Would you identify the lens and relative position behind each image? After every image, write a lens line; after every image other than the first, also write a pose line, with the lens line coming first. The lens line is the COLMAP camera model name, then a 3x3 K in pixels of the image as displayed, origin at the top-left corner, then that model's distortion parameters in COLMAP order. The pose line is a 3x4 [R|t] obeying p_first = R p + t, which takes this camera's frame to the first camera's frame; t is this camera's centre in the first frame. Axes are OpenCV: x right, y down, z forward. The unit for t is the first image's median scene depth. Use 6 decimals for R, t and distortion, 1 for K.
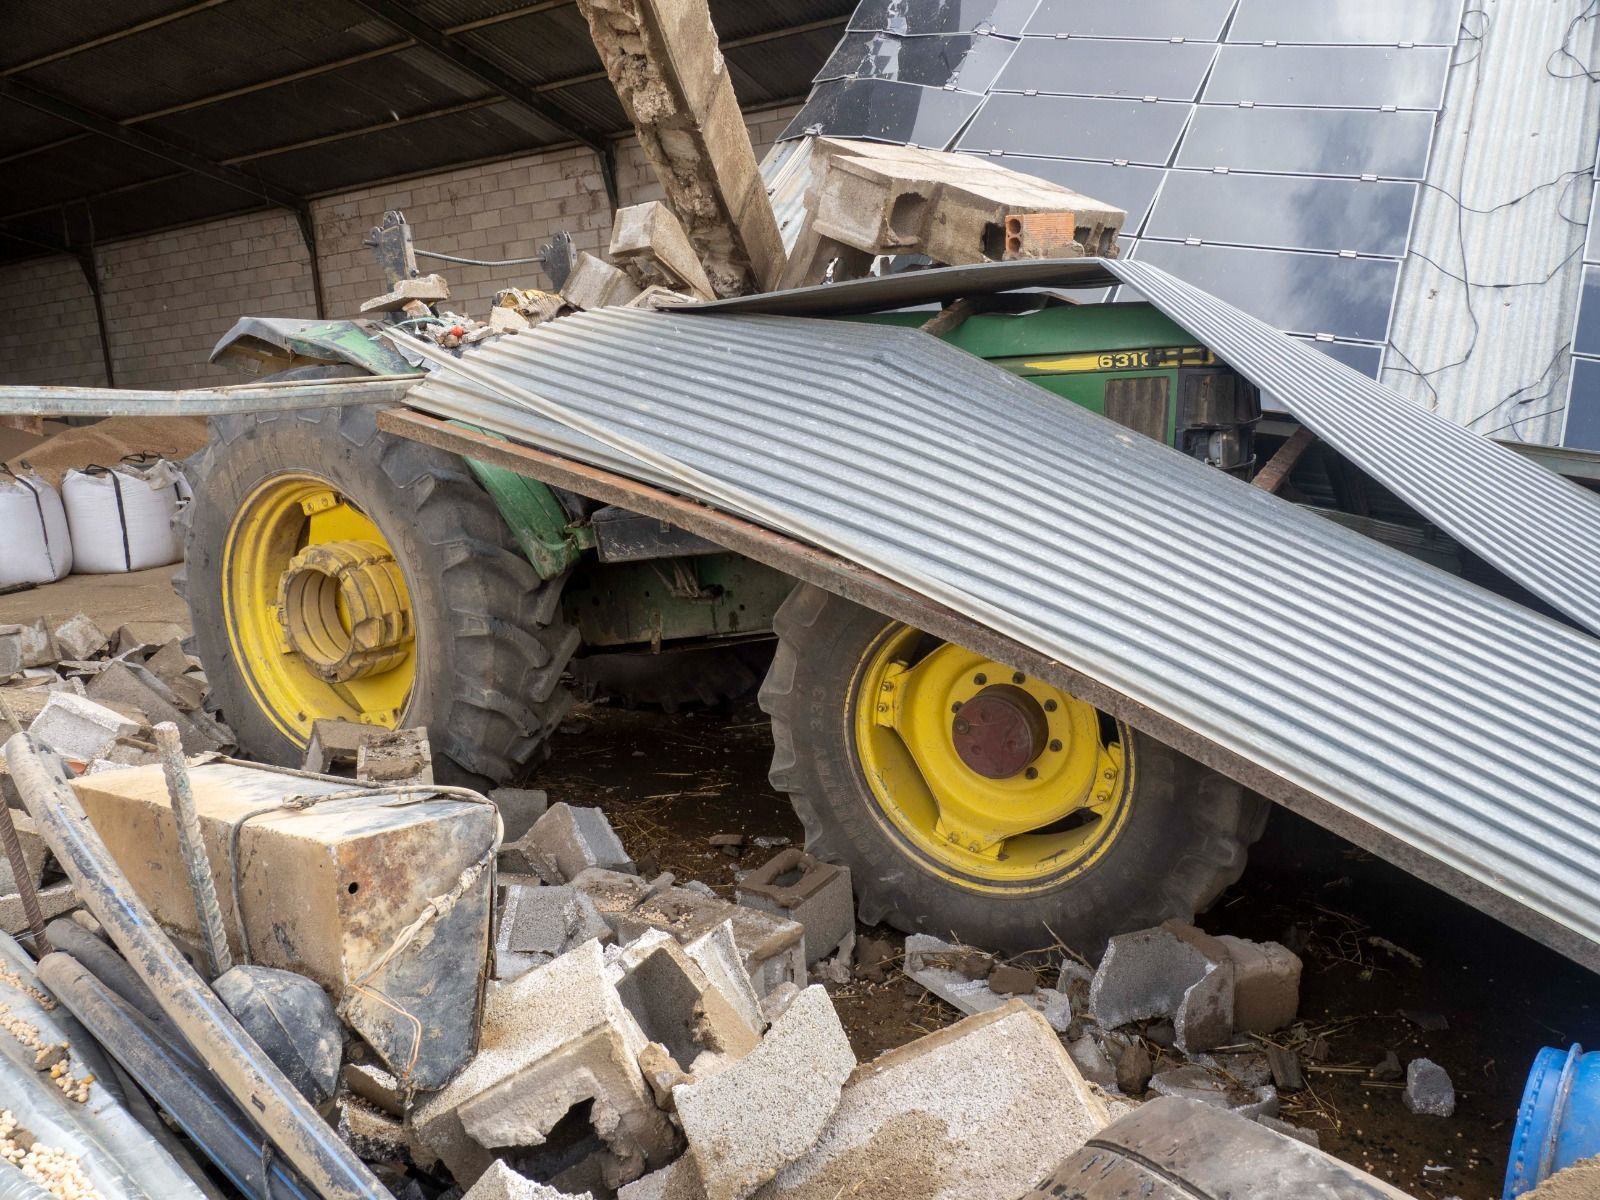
lens RADIAL K [[1227.0, 0, 800.0], [0, 1227.0, 600.0], [0, 0, 1]] dist [-0.088883, 0.057411]
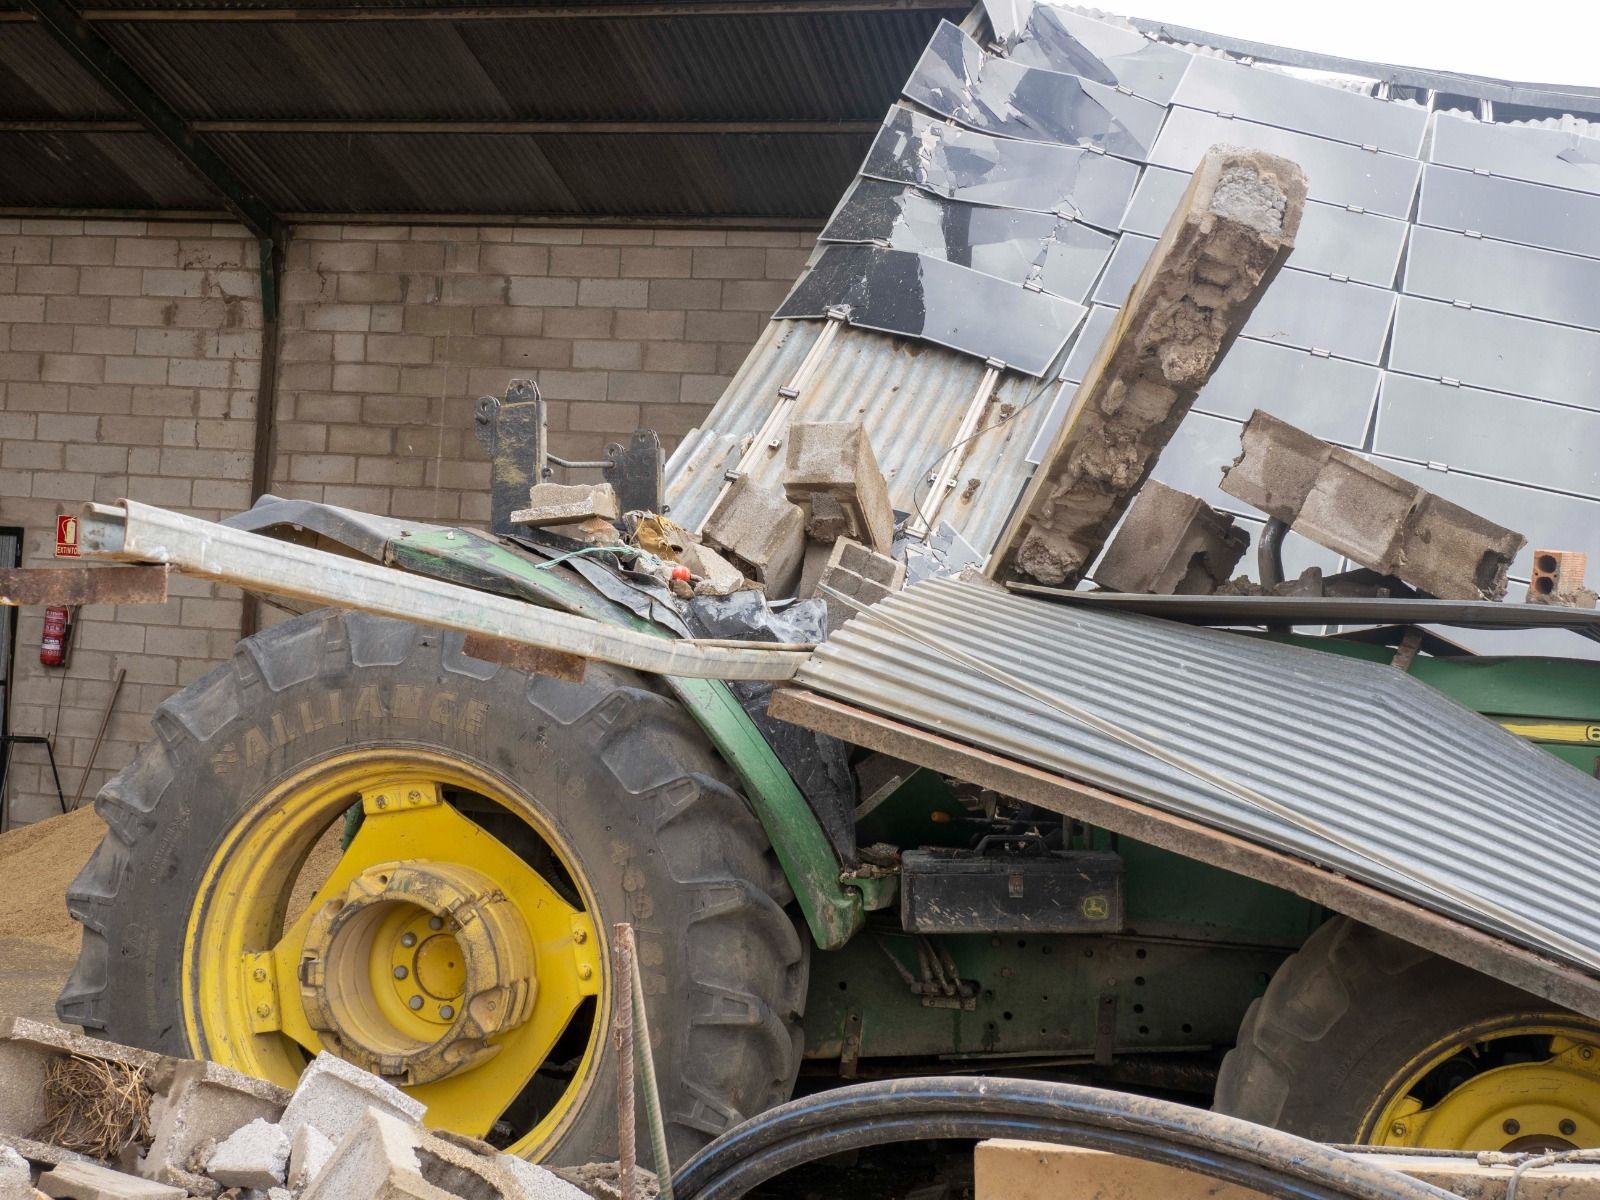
lens RADIAL K [[2201.6, 0, 800.2], [0, 2201.6, 475.0], [0, 0, 1]] dist [-0.028044, 0.008832]
pose [[0.955408, 0.144199, 0.257685, -0.689261], [-0.072284, 0.960317, -0.269382, 0.073125], [-0.286303, 0.238744, 0.927918, -0.254130]]
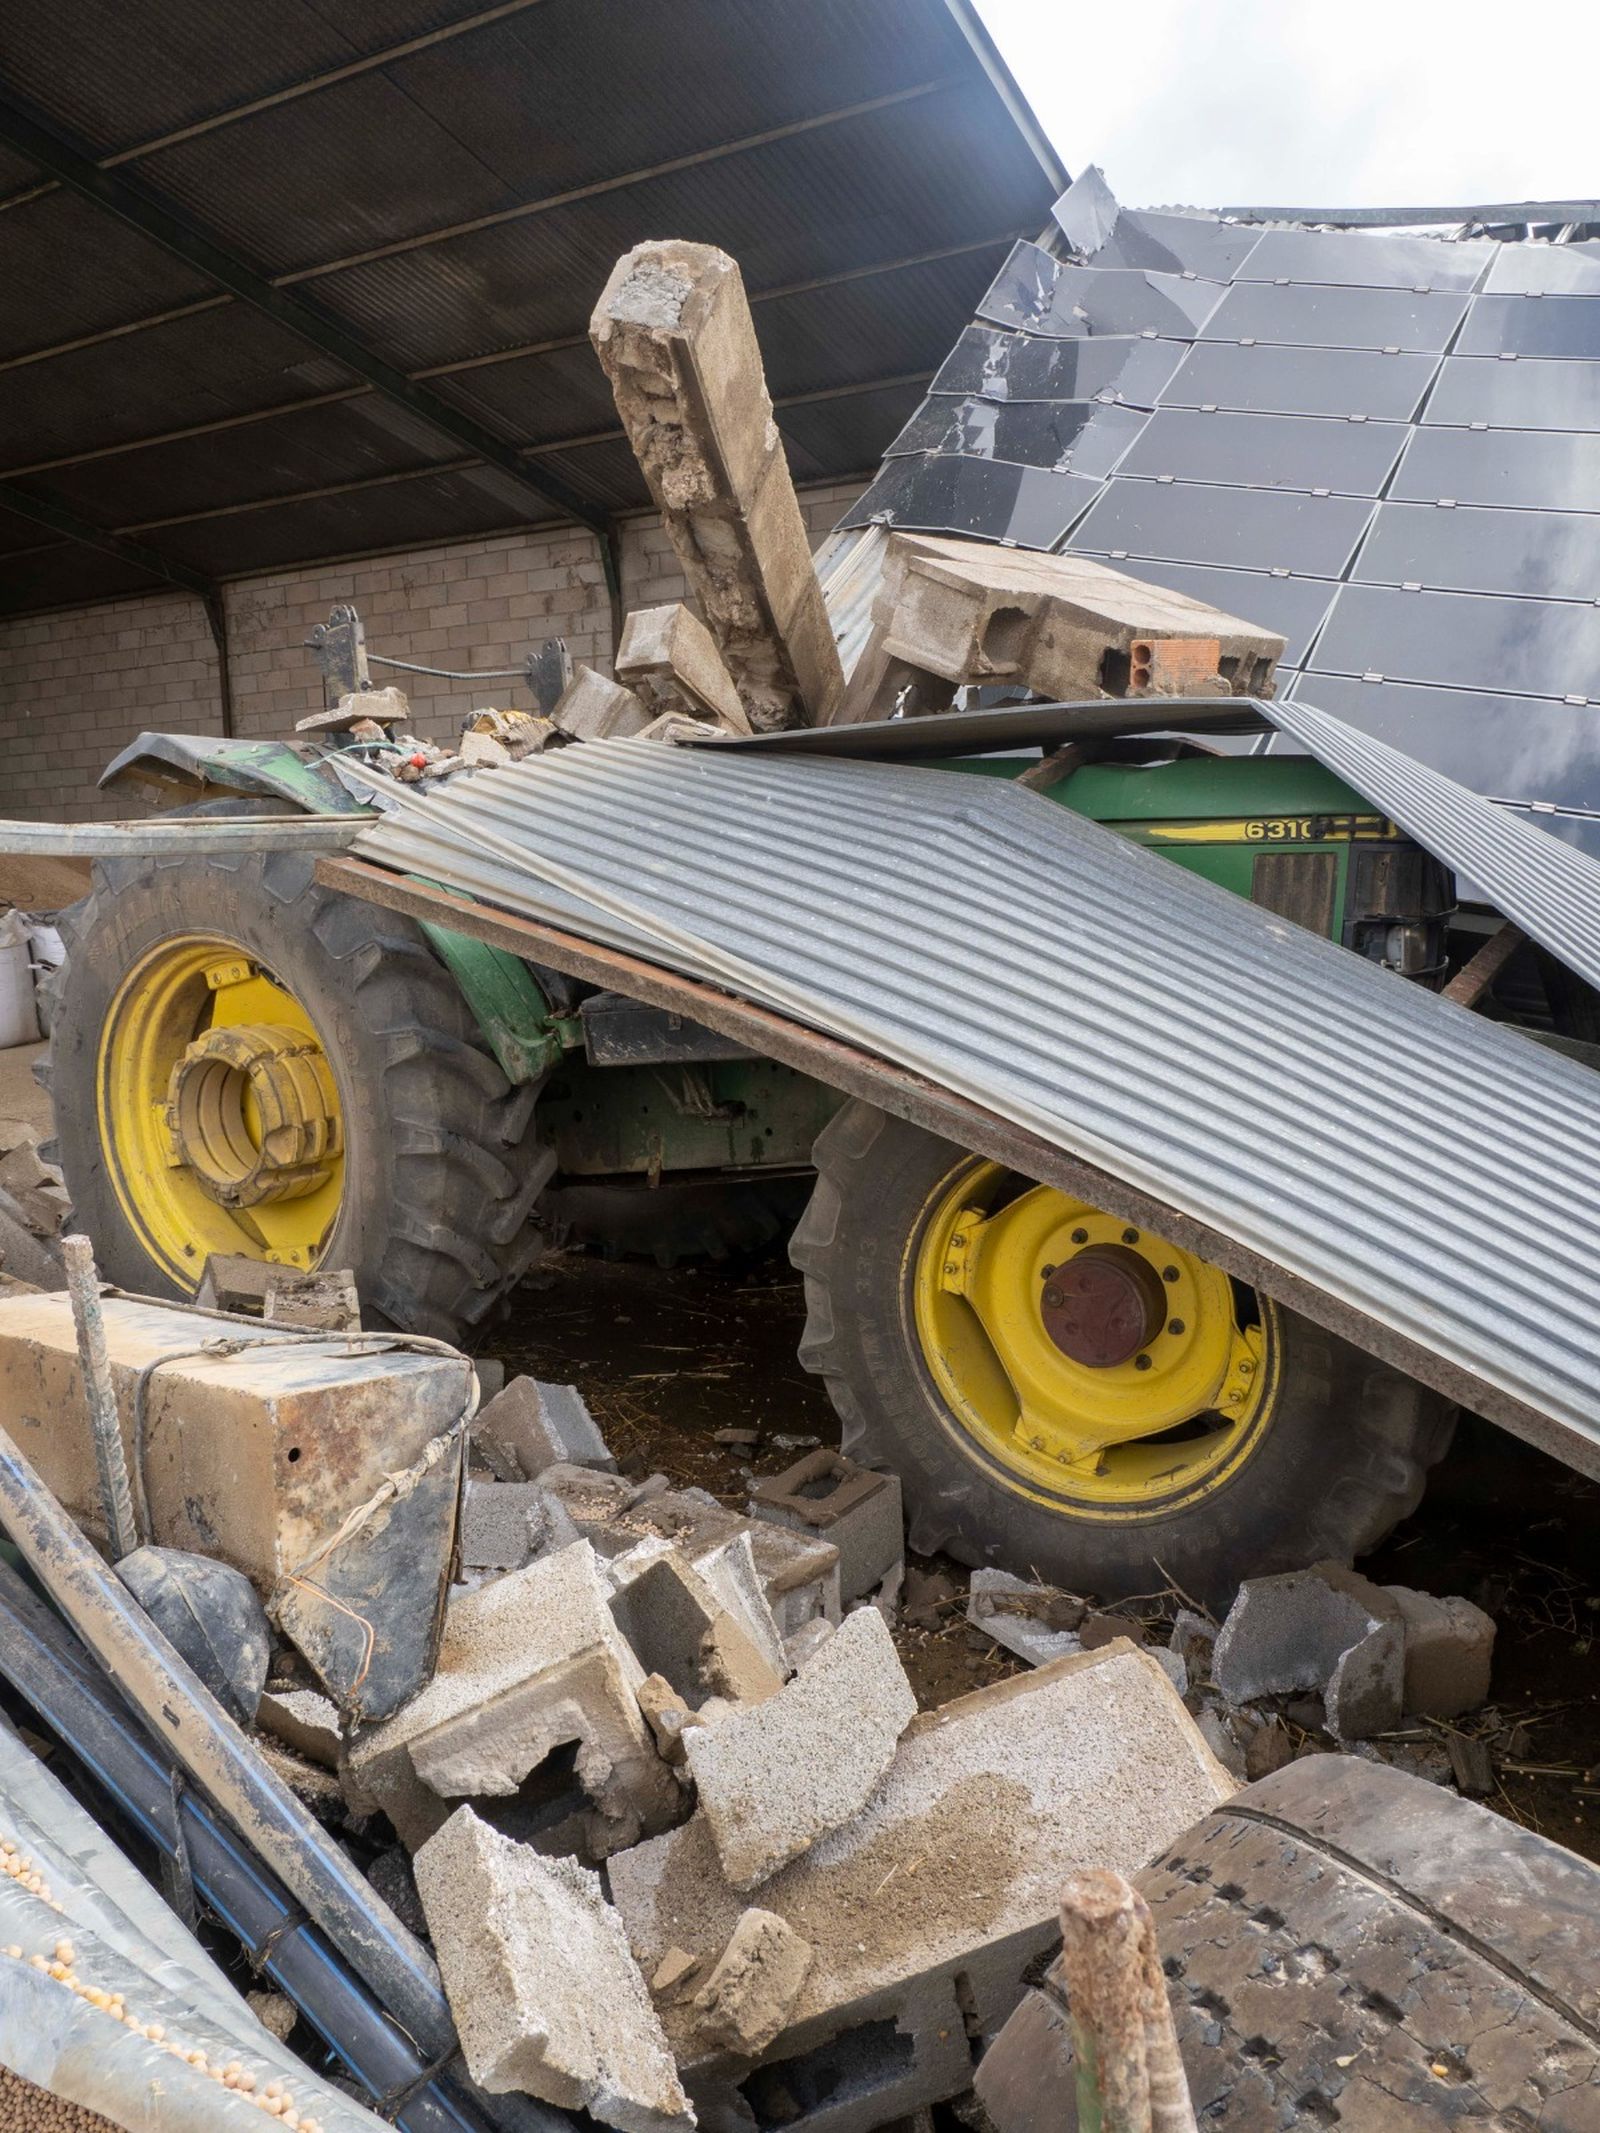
lens RADIAL K [[1633.2, 0, 796.5], [0, 1633.2, 1034.8], [0, 0, 1]] dist [-0.081326, 0.057564]
pose [[0.998930, 0.038699, -0.025311, -0.008967], [-0.040082, 0.997590, -0.056638, 0.003557], [0.023058, 0.057592, 0.998074, -0.028351]]
